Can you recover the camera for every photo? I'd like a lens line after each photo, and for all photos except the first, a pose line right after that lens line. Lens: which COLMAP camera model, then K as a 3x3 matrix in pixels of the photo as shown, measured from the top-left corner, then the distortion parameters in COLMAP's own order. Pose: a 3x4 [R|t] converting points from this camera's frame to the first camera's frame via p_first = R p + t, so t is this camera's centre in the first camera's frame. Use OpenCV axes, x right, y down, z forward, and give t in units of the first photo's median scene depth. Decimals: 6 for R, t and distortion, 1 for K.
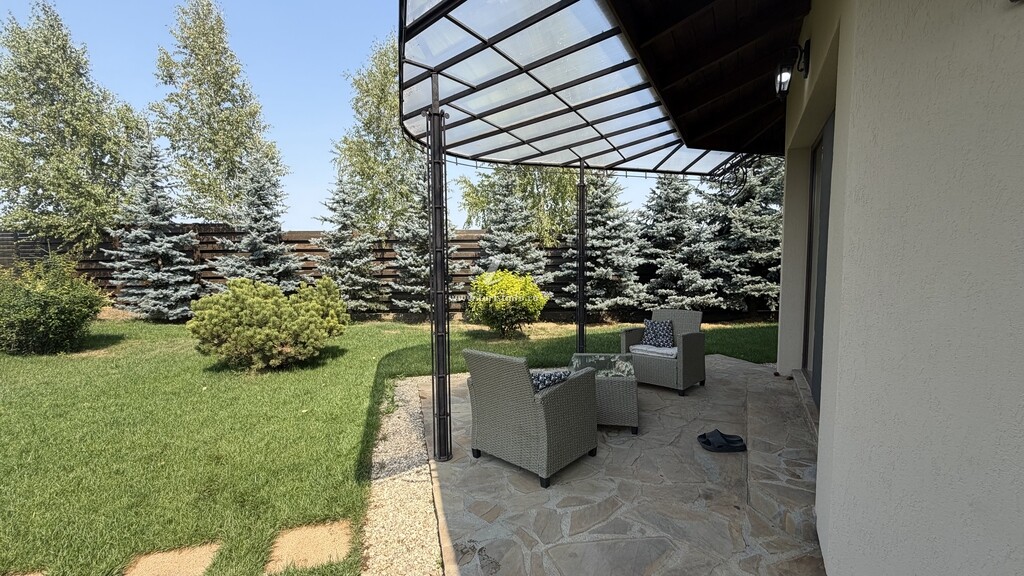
lens RADIAL K [[409.7, 0, 512.5], [0, 409.7, 284.7], [0, 0, 1]] dist [-0.003669, 0.000133]
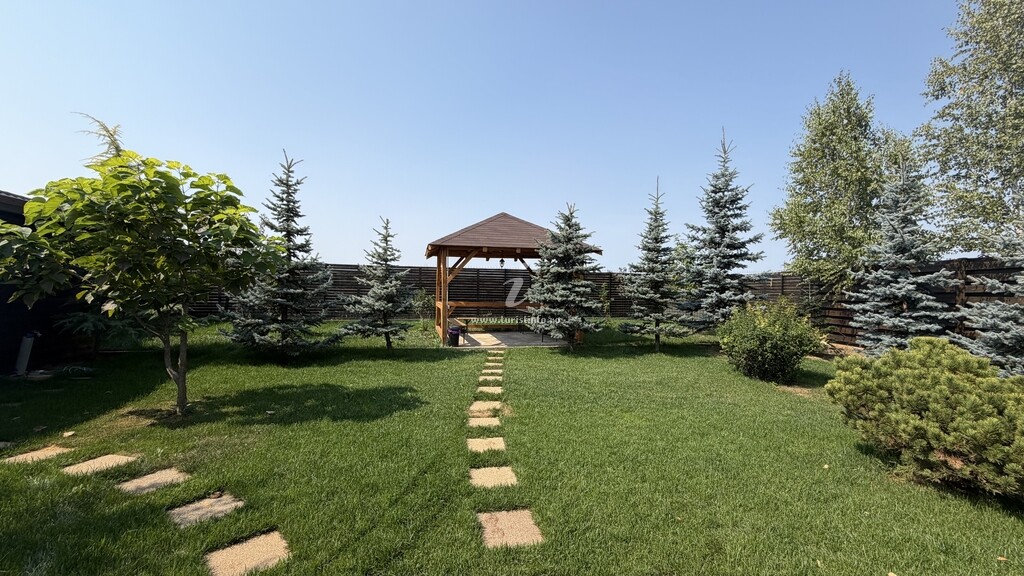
lens RADIAL K [[409.7, 0, 512.3], [0, 409.7, 289.3], [0, 0, 1]] dist [-0.003669, 0.000133]
pose [[-0.029961, 0.004865, -0.999539, 0.041118], [-0.084605, 0.996387, 0.007385, -0.026937], [0.995964, 0.084787, -0.029442, 0.190131]]
